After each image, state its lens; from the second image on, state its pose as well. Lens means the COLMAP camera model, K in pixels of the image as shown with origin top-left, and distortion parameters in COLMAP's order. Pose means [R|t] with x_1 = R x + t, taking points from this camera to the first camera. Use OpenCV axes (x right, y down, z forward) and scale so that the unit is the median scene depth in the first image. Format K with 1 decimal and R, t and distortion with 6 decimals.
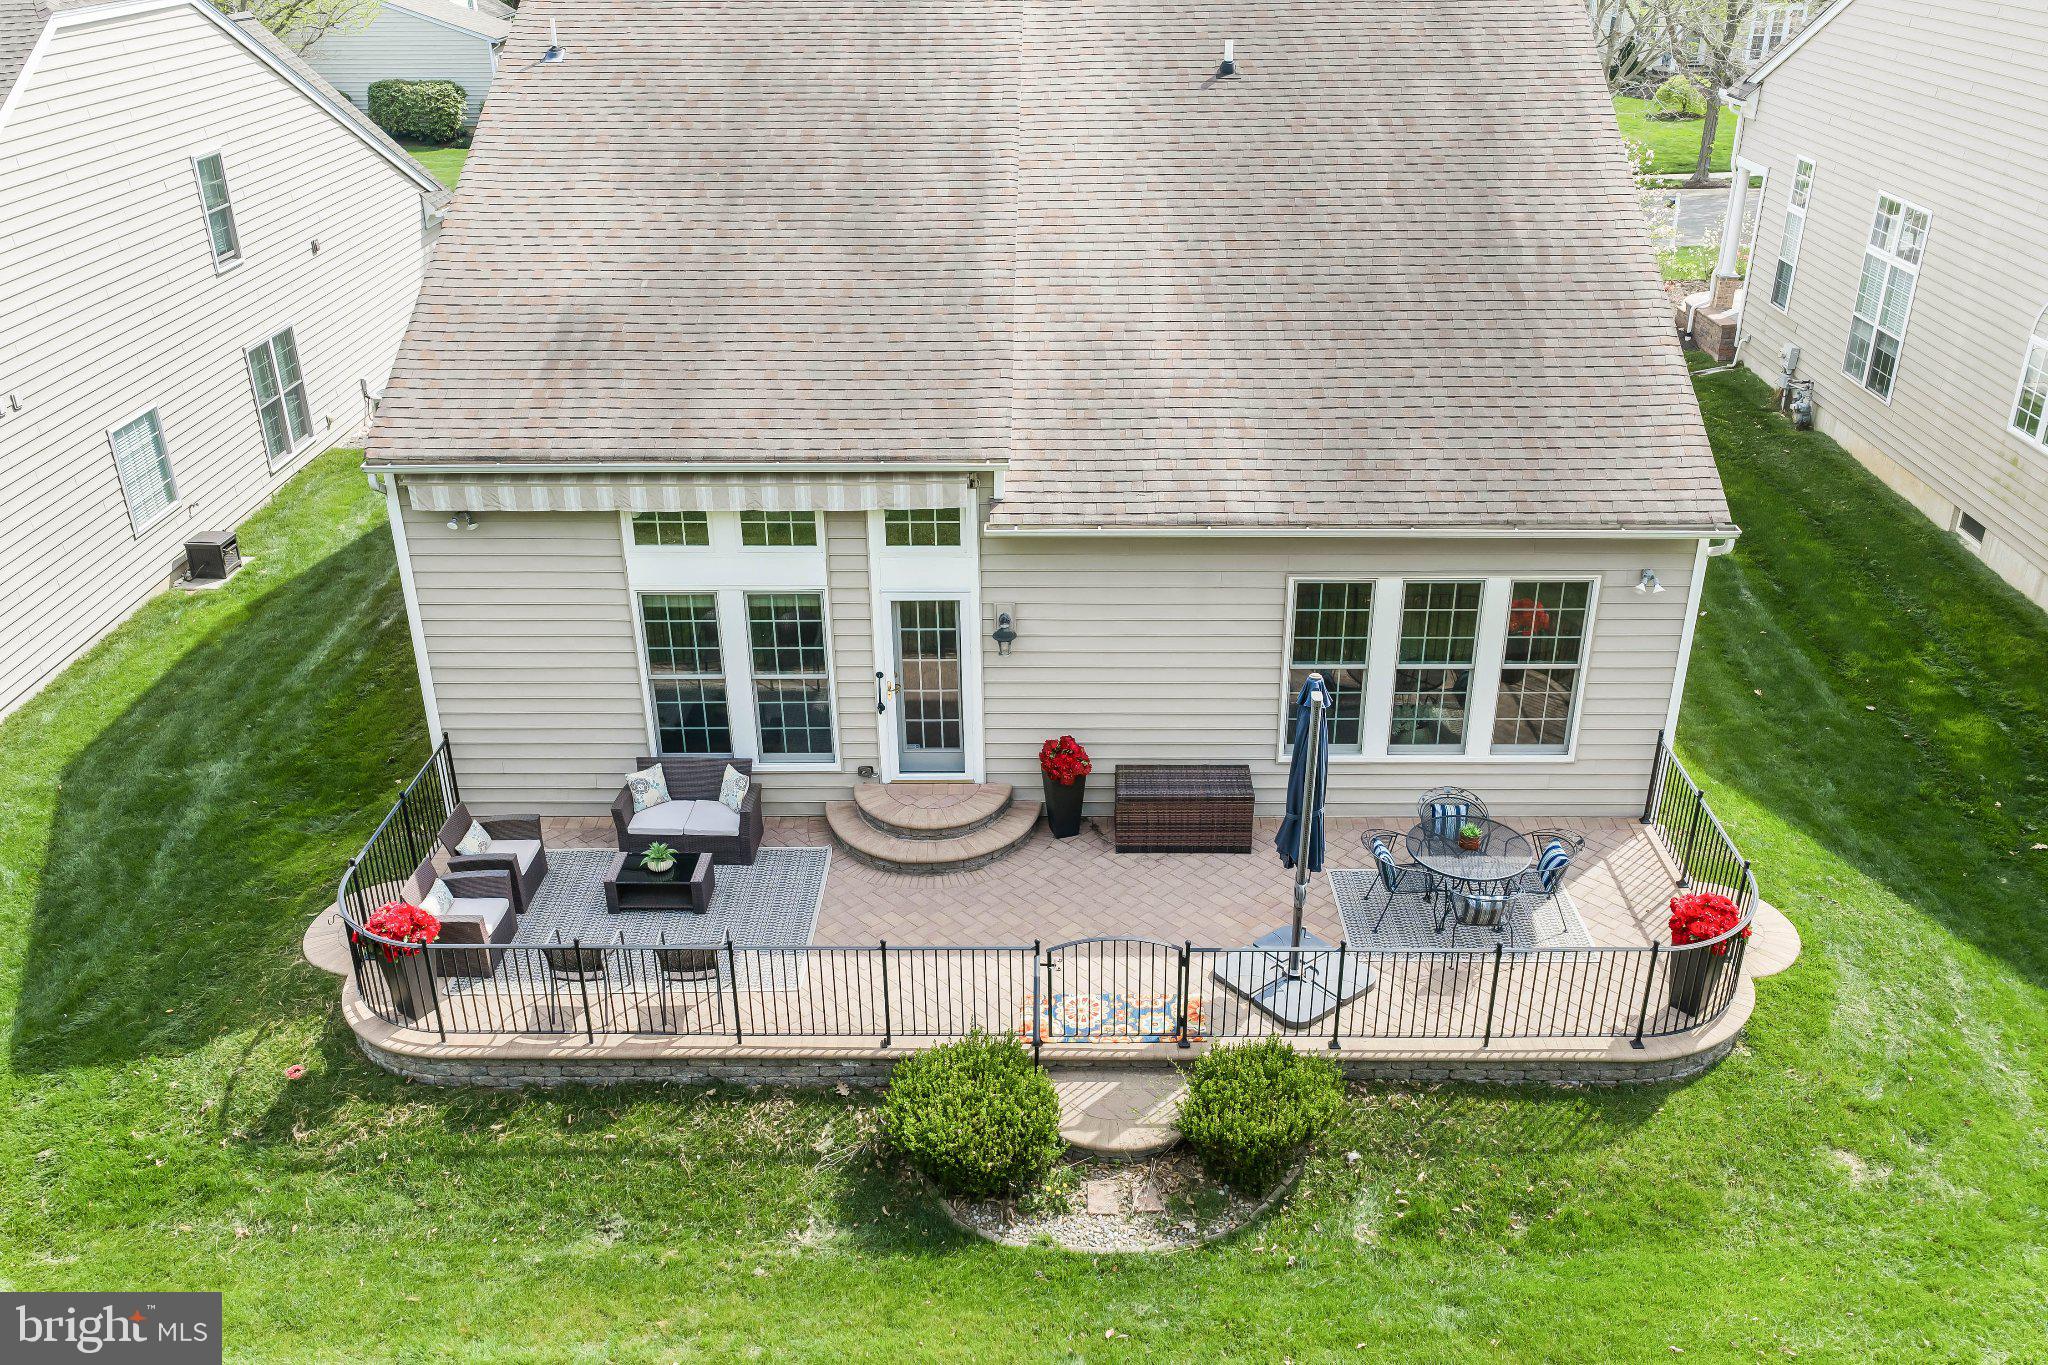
lens RADIAL K [[1651.7, 0, 1039.7], [0, 1651.7, 747.9], [0, 0, 1]] dist [-0.002085, -0.005357]
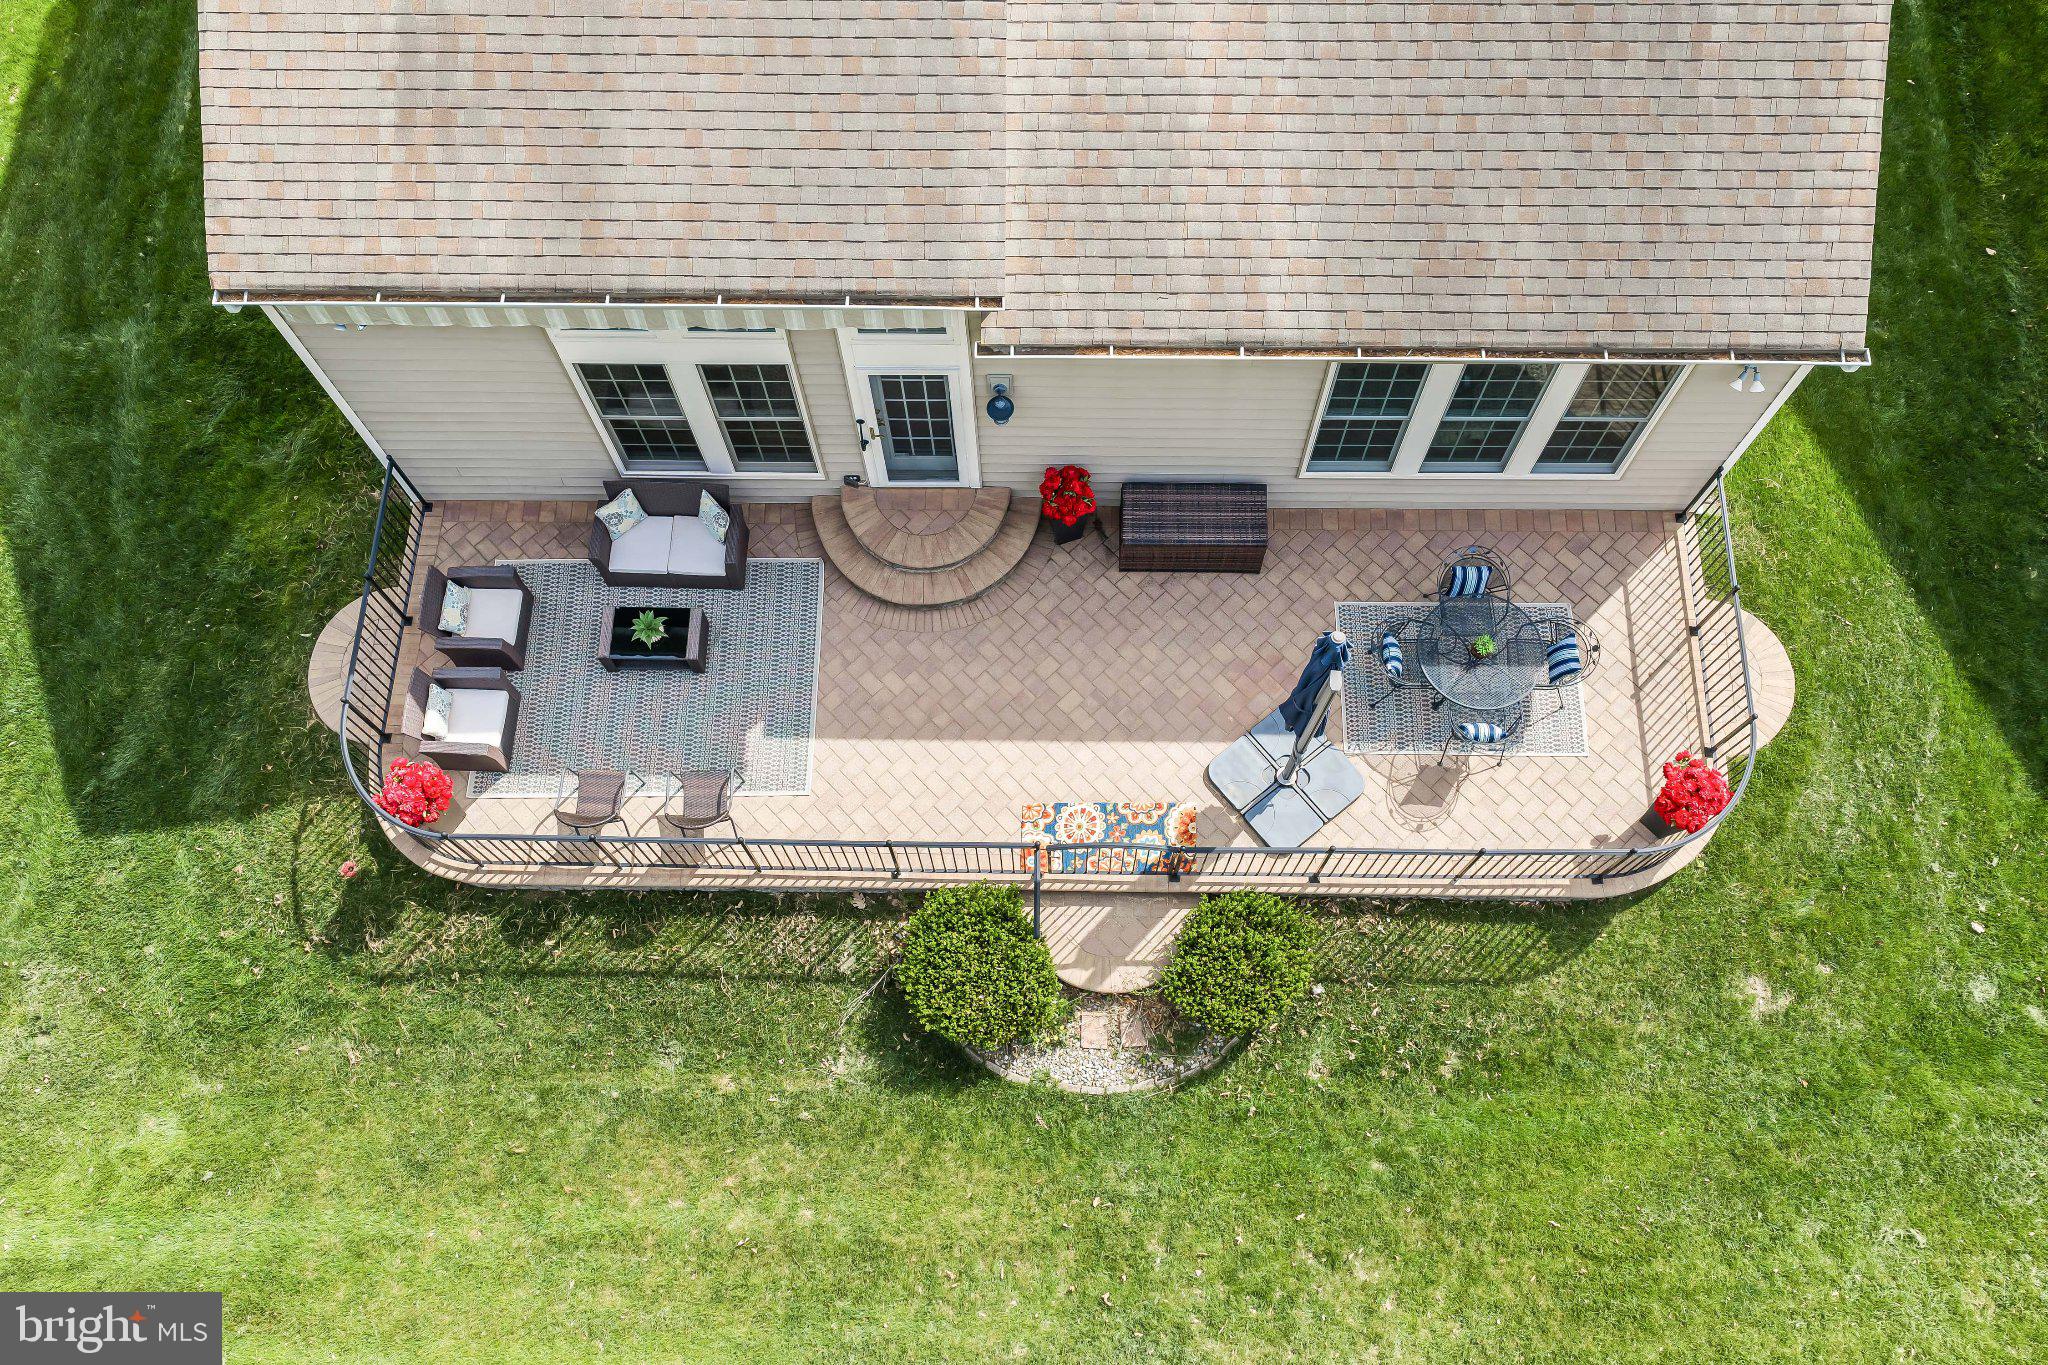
lens RADIAL K [[1625.1, 0, 1037.4], [0, 1625.1, 679.3], [0, 0, 1]] dist [-0.003475, 0.000443]
pose [[0.999999, 0.001022, -0.000587, -0.000847], [-0.000371, 0.746064, 0.665875, -0.556253], [0.001119, -0.665874, 0.746063, 0.269039]]
